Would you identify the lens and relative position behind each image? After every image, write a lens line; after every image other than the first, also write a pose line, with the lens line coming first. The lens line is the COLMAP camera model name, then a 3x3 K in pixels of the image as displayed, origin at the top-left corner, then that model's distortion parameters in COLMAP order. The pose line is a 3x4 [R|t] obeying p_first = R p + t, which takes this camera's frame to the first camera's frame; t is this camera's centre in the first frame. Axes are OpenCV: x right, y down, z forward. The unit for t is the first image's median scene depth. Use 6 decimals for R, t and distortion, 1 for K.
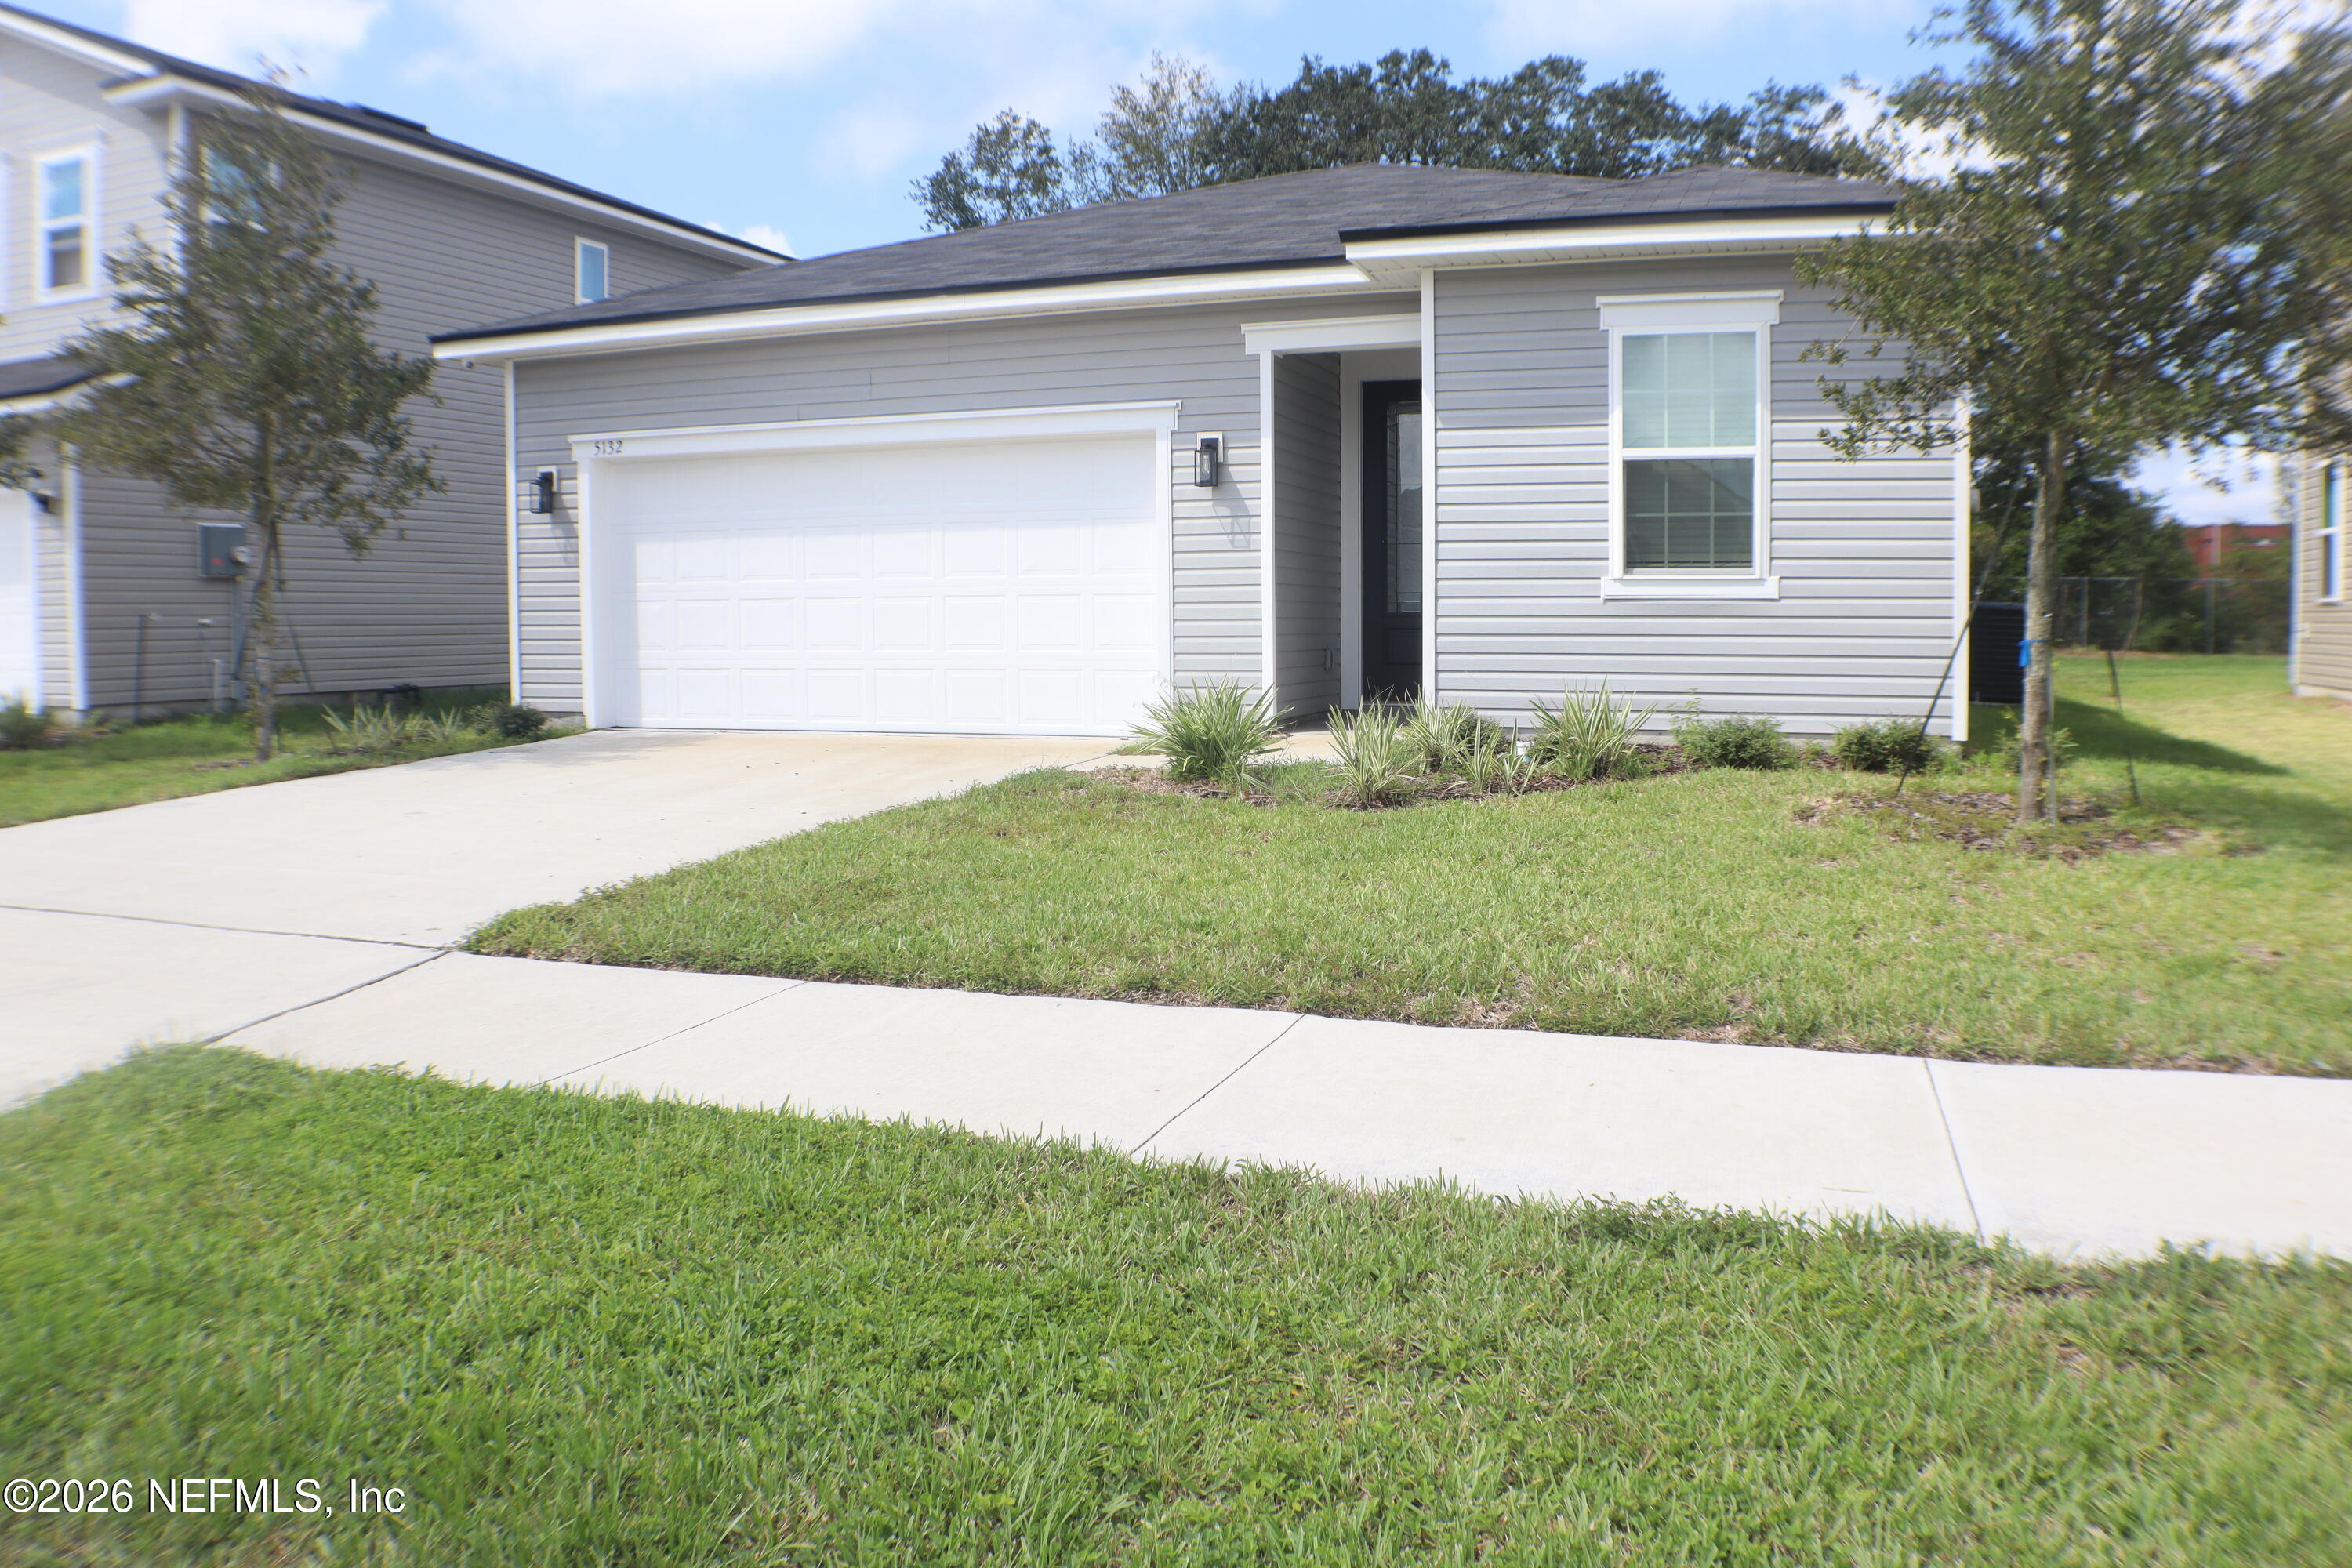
lens RADIAL K [[1830.0, 0, 1176.0], [0, 1830.0, 784.0], [0, 0, 1]] dist [-0.059201, -0.000453]
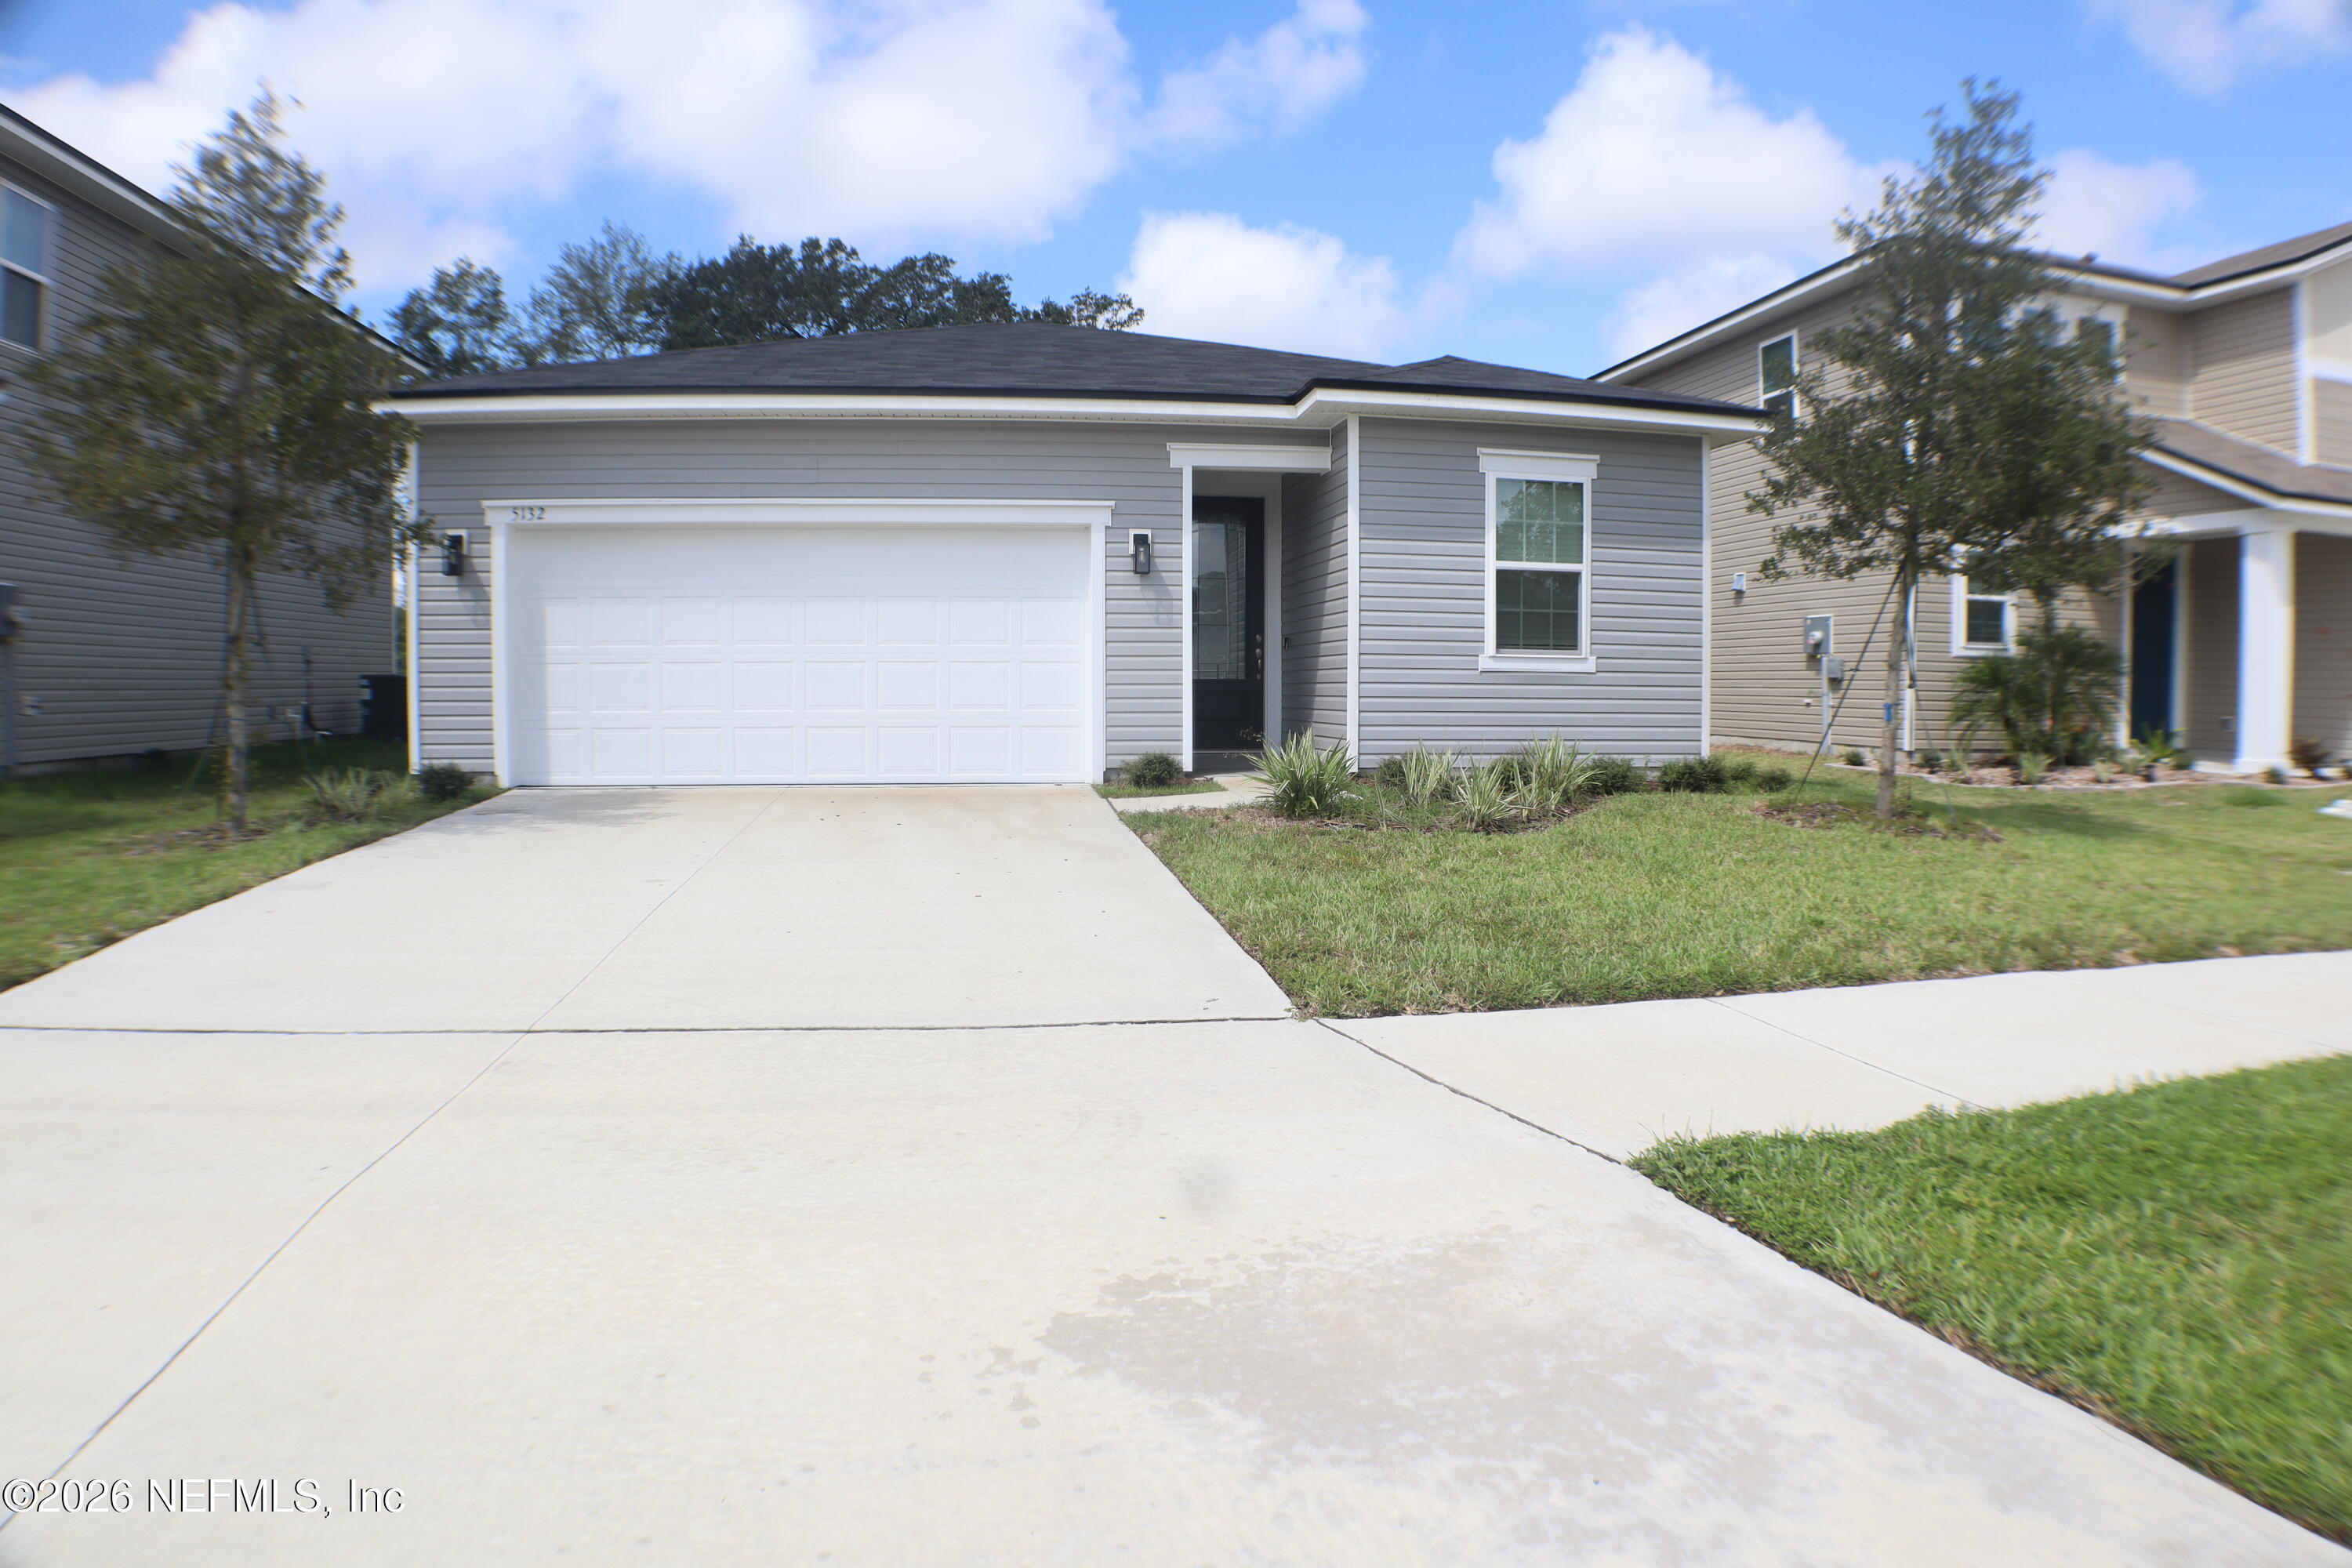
lens RADIAL K [[1396.0, 0, 1176.0], [0, 1396.0, 784.0], [0, 0, 1]] dist [-0.121034, -0.000174]
pose [[0.883776, -0.026359, 0.467167, -0.394794], [0.034982, 0.999340, -0.009791, -0.014045], [-0.466600, 0.024995, 0.884115, 0.178765]]
